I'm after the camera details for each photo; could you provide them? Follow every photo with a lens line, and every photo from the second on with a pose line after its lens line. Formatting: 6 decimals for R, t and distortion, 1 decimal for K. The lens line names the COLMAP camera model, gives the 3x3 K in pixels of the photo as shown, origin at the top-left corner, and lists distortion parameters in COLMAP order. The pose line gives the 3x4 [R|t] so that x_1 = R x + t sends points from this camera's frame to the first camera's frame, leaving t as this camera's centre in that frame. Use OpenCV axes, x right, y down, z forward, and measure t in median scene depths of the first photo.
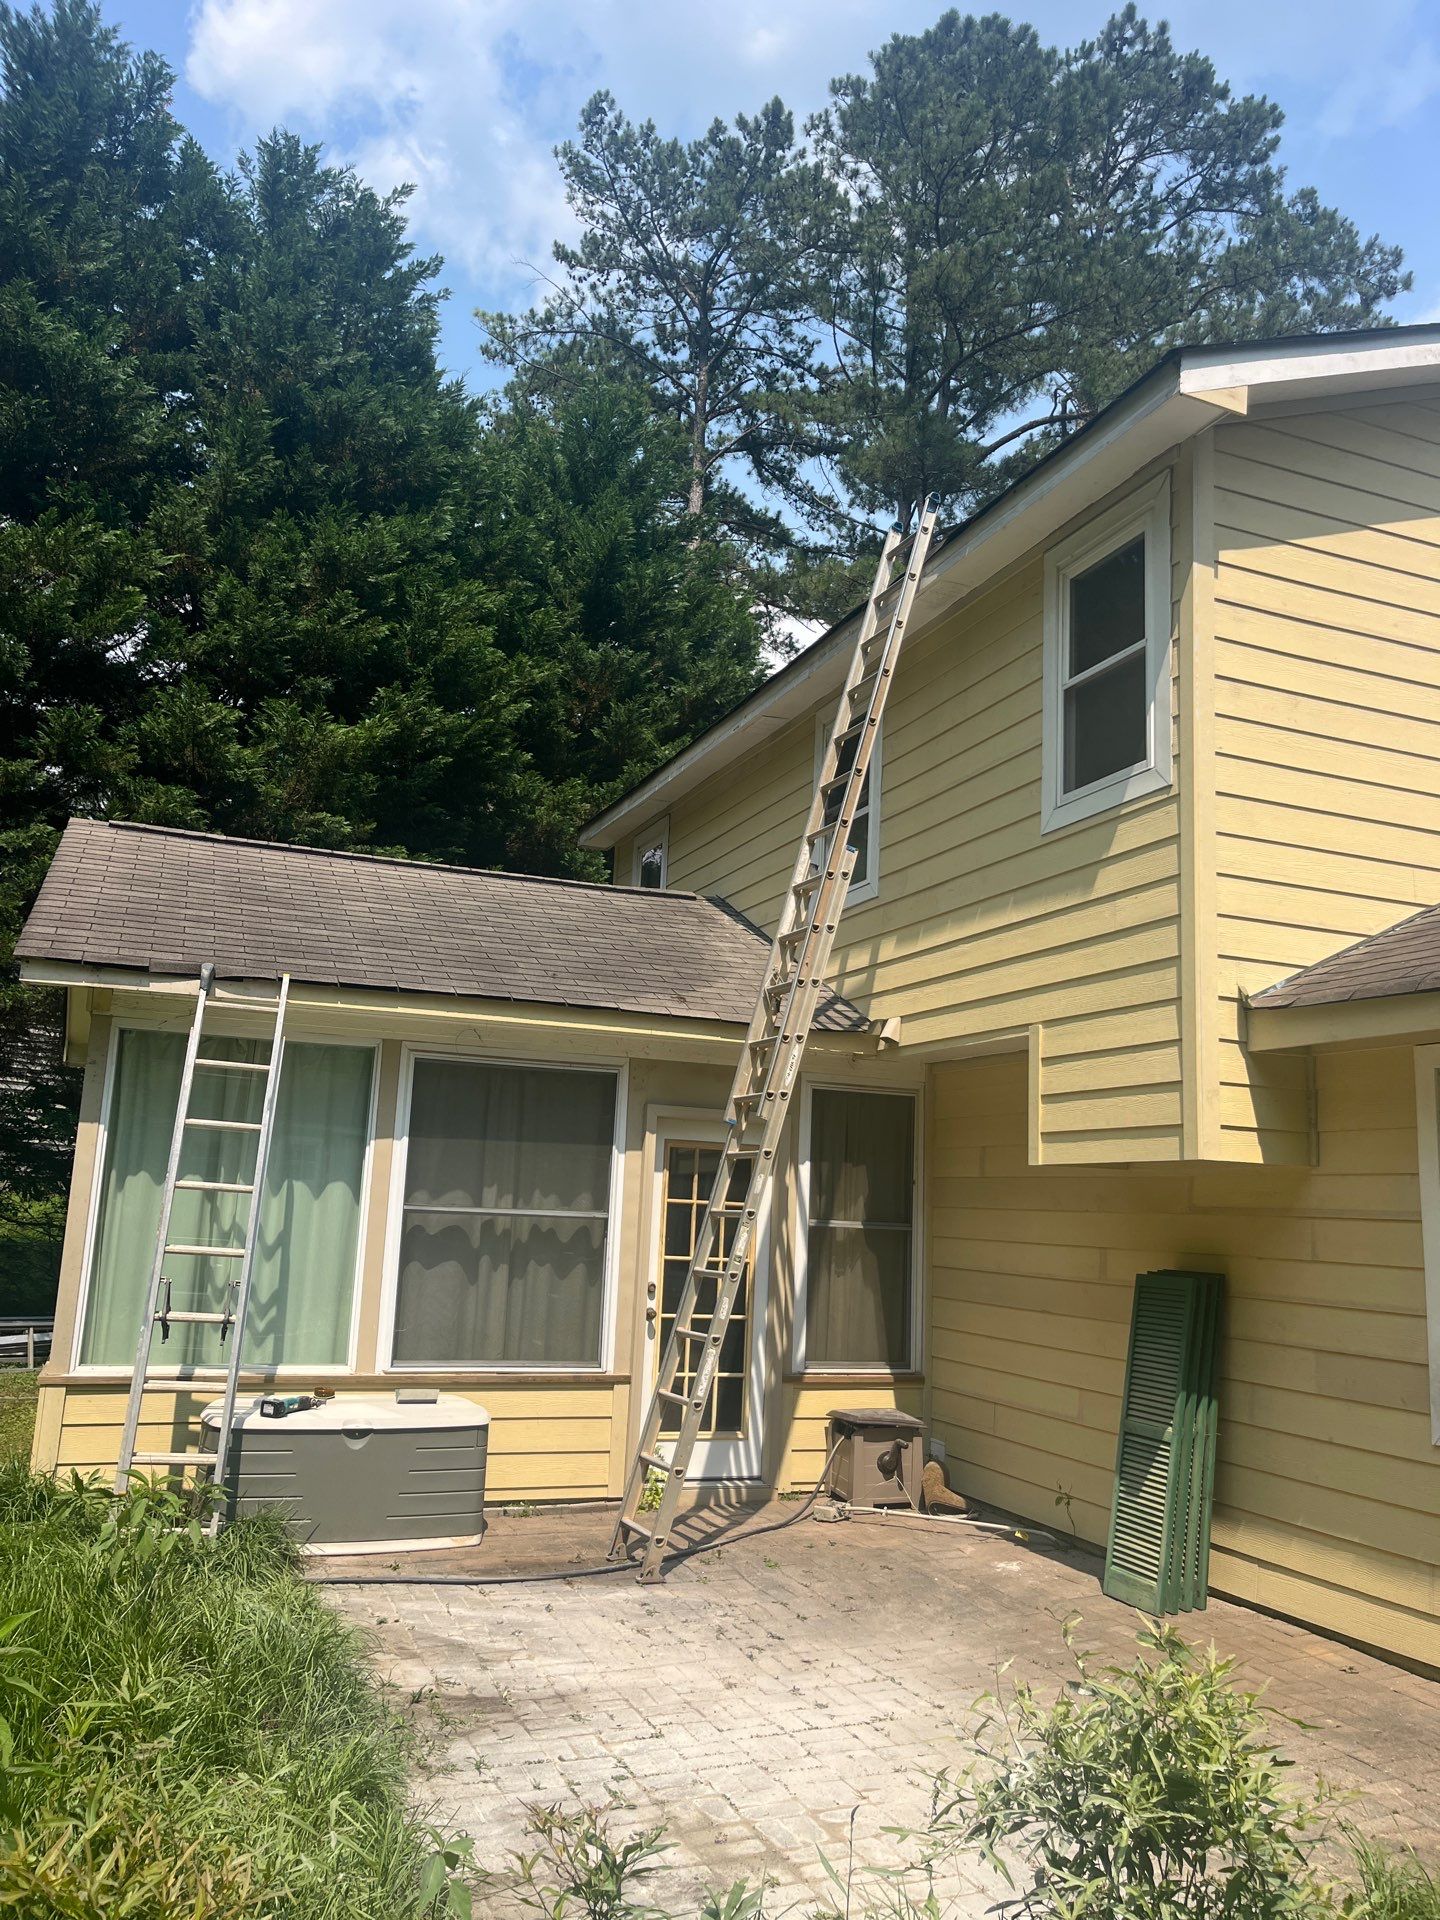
lens RADIAL K [[1442.5, 0, 720.0], [0, 1442.5, 960.0], [0, 0, 1]] dist [0.094658, -0.136894]
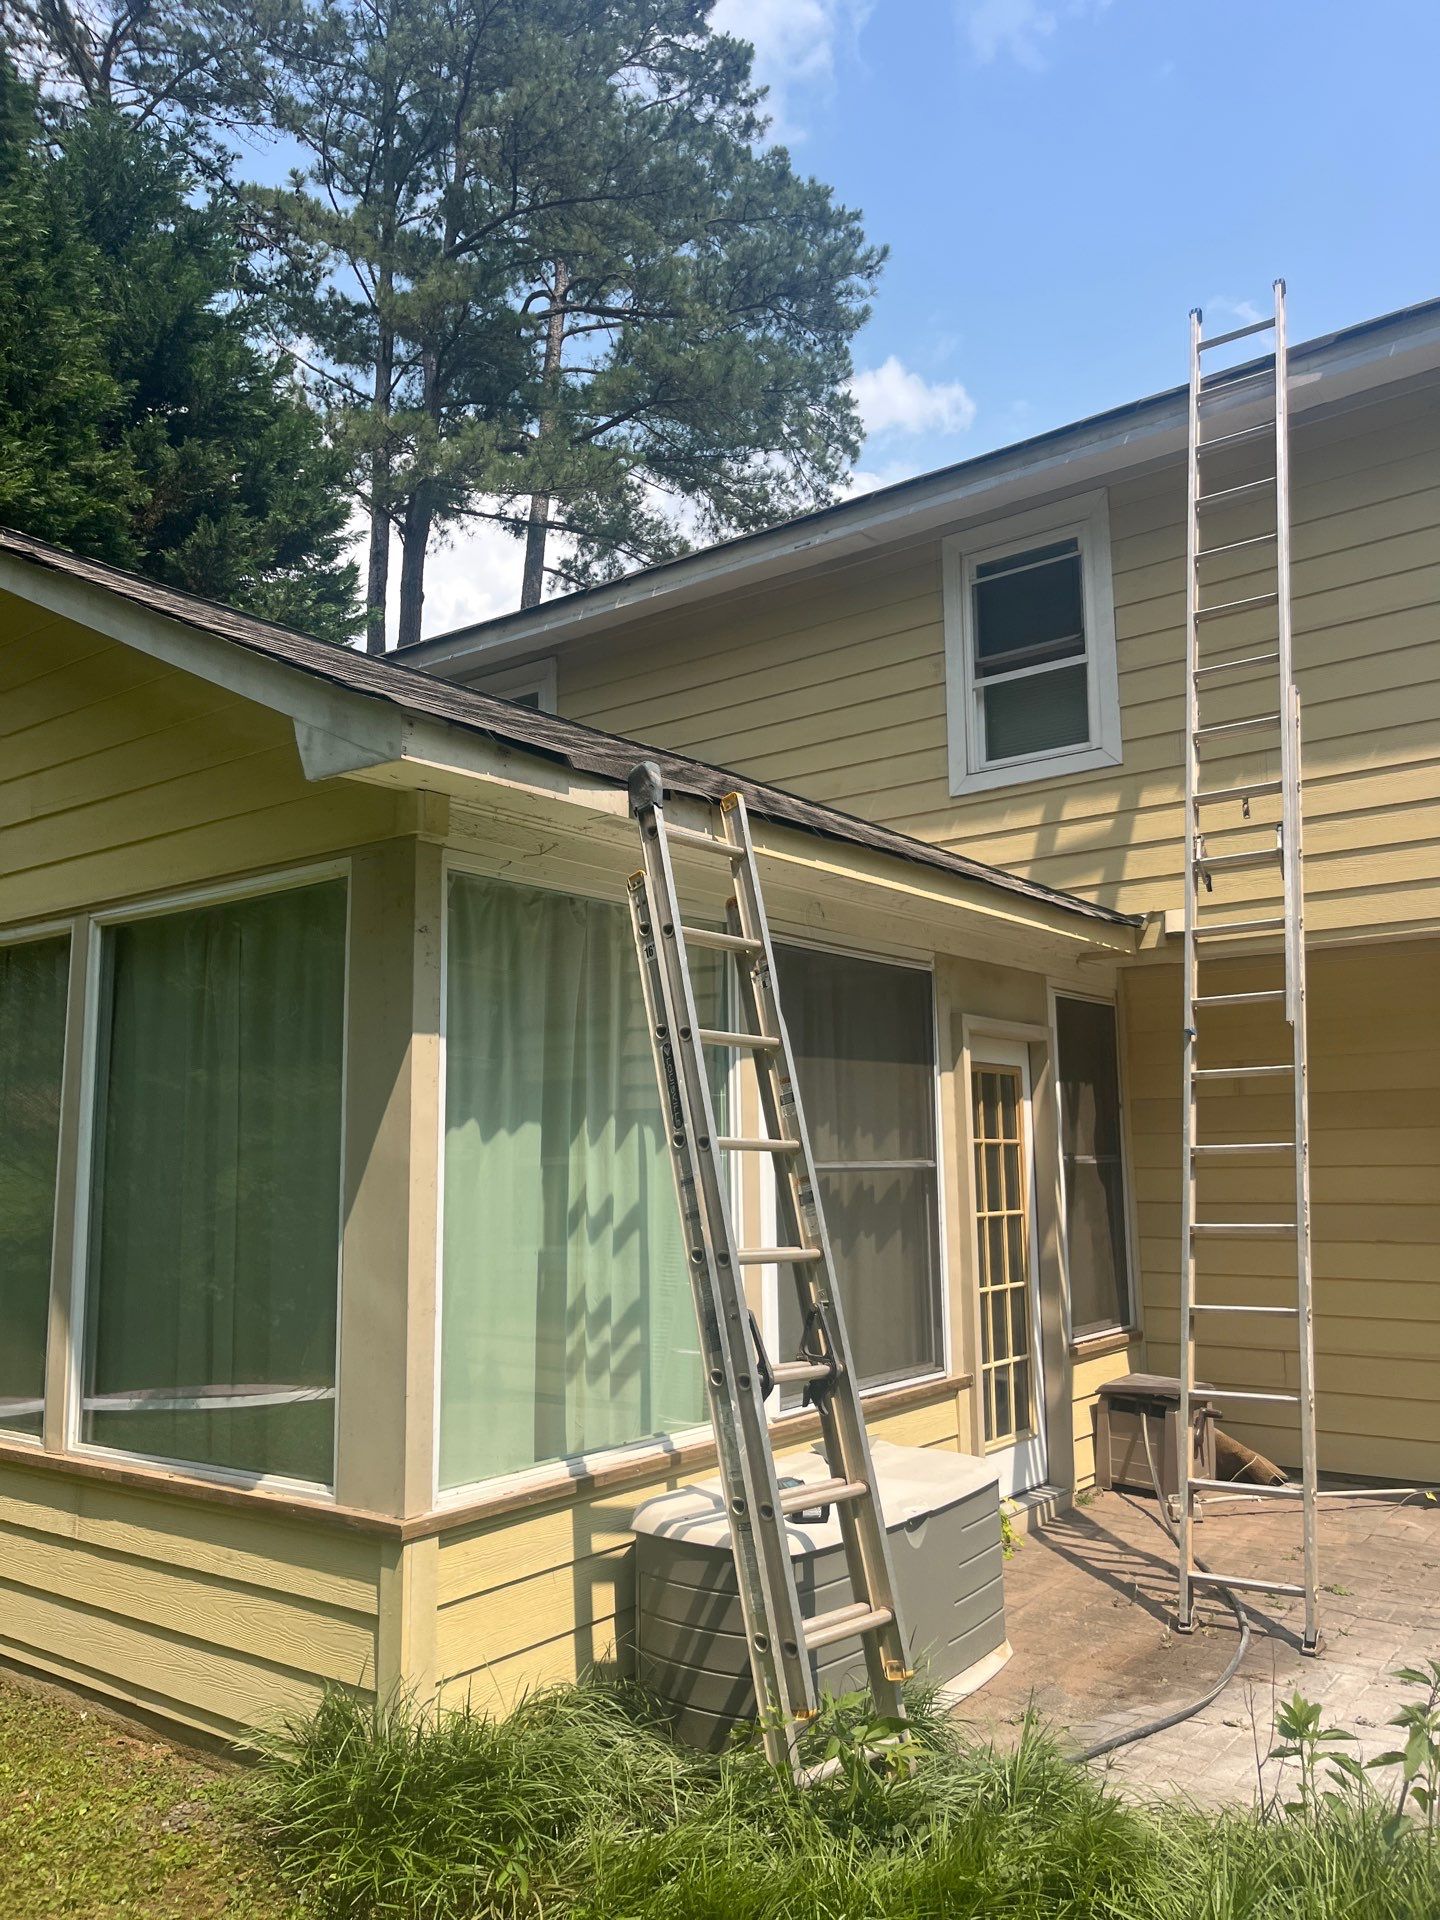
lens RADIAL K [[1418.3, 0, 746.4], [0, 1418.3, 970.3], [0, 0, 1]] dist [0.090508, -0.111336]
pose [[0.860630, 0.013114, 0.509062, -0.109605], [-0.040235, 0.998294, 0.042305, 0.010785], [-0.507639, -0.056891, 0.859690, 0.089848]]
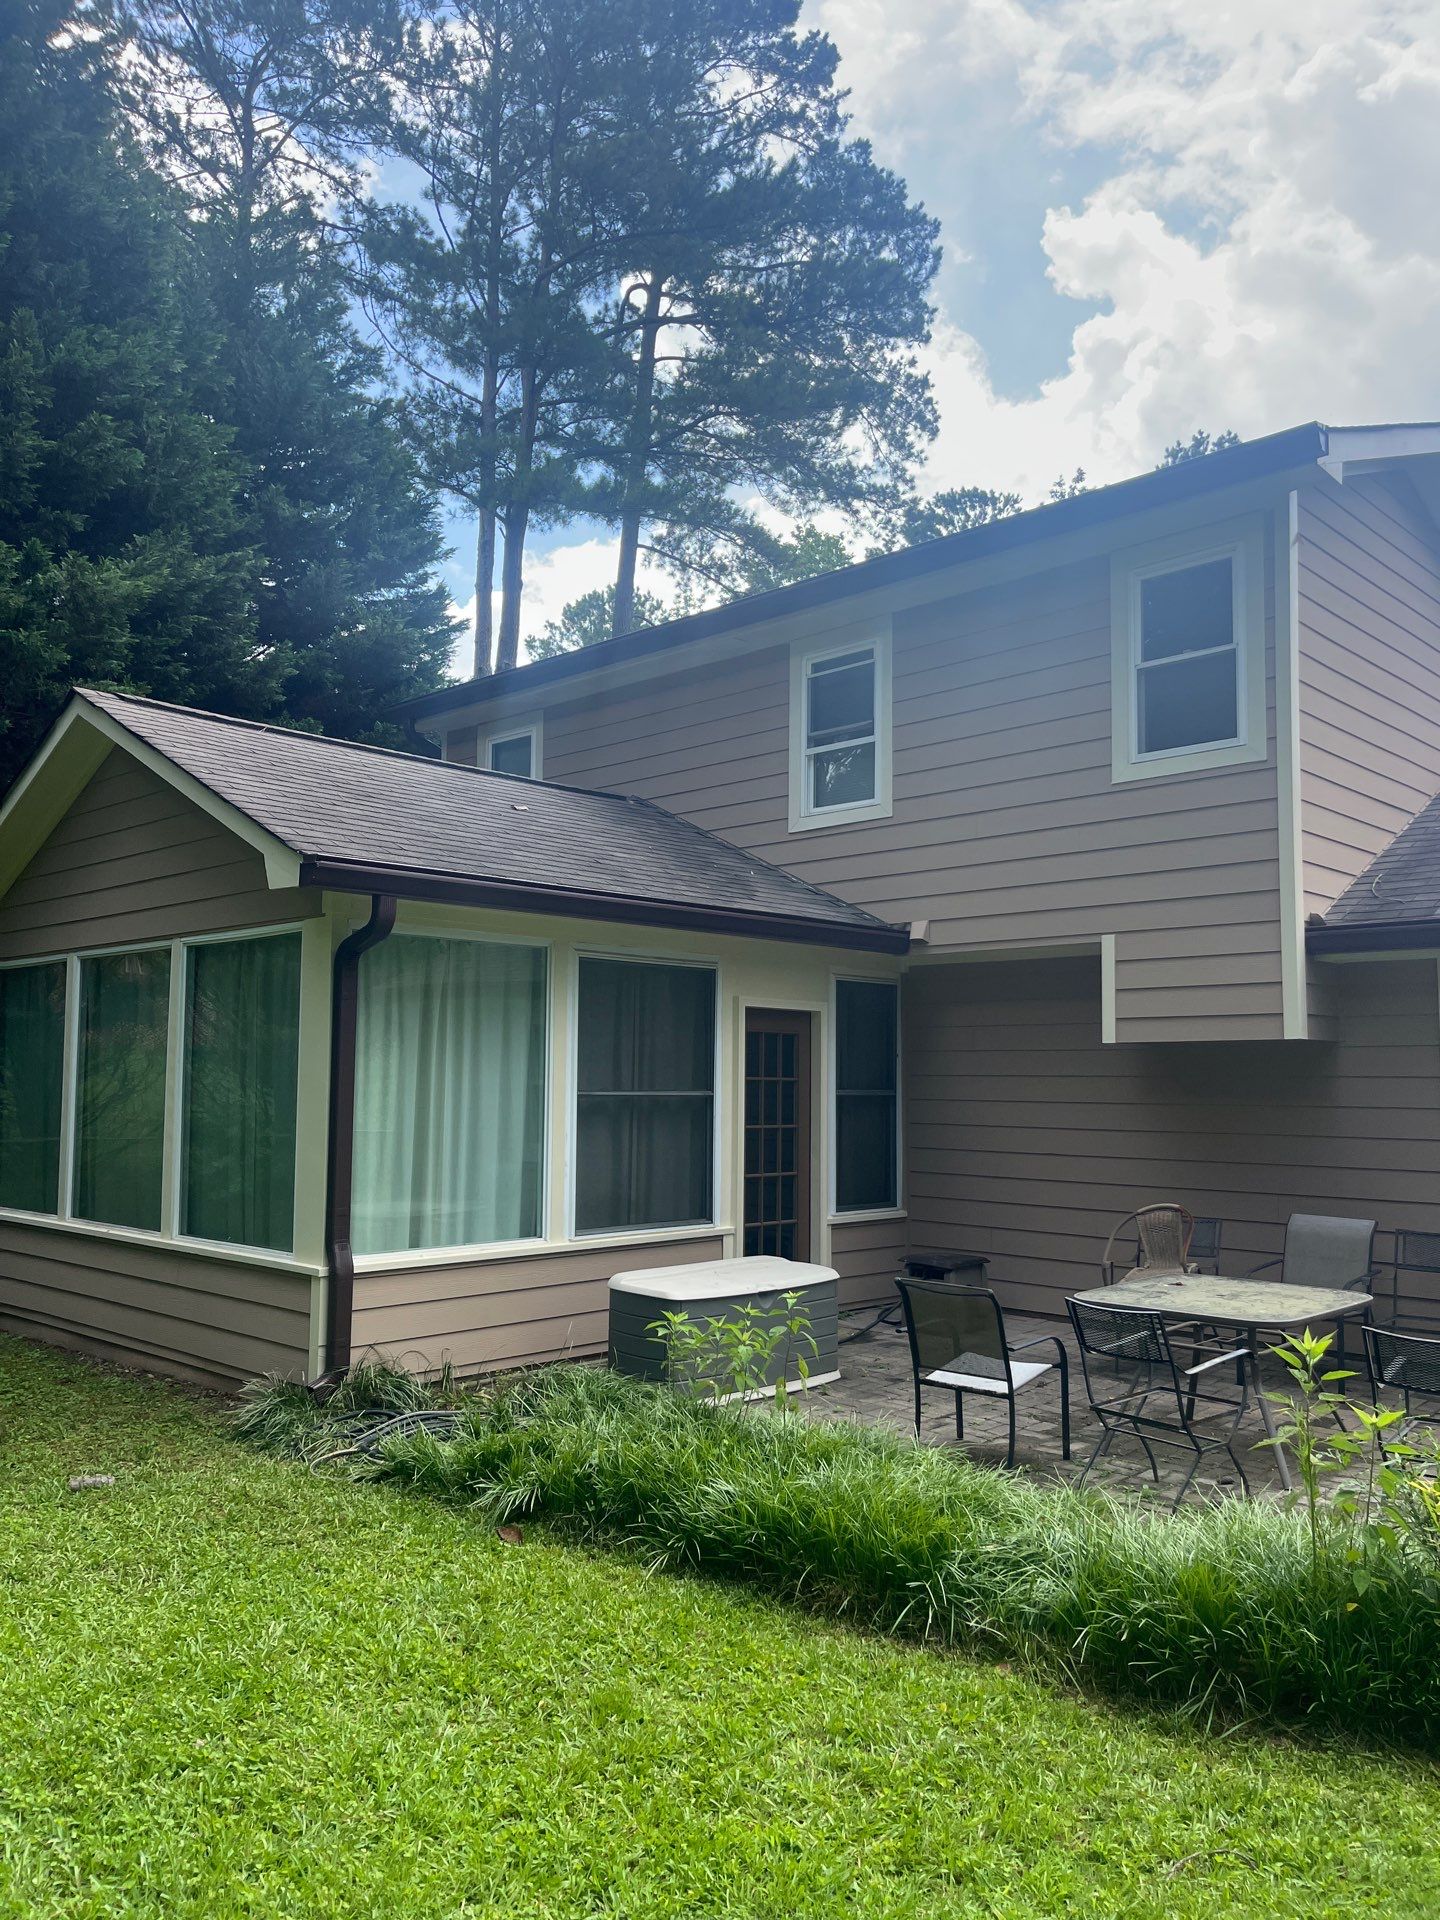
lens RADIAL K [[1442.5, 0, 720.0], [0, 1442.5, 960.0], [0, 0, 1]] dist [0.094658, -0.136894]
pose [[0.915090, 0.006092, 0.403204, -0.109866], [-0.043478, 0.995547, 0.083635, -0.004393], [-0.400899, -0.094064, 0.911280, -0.005339]]
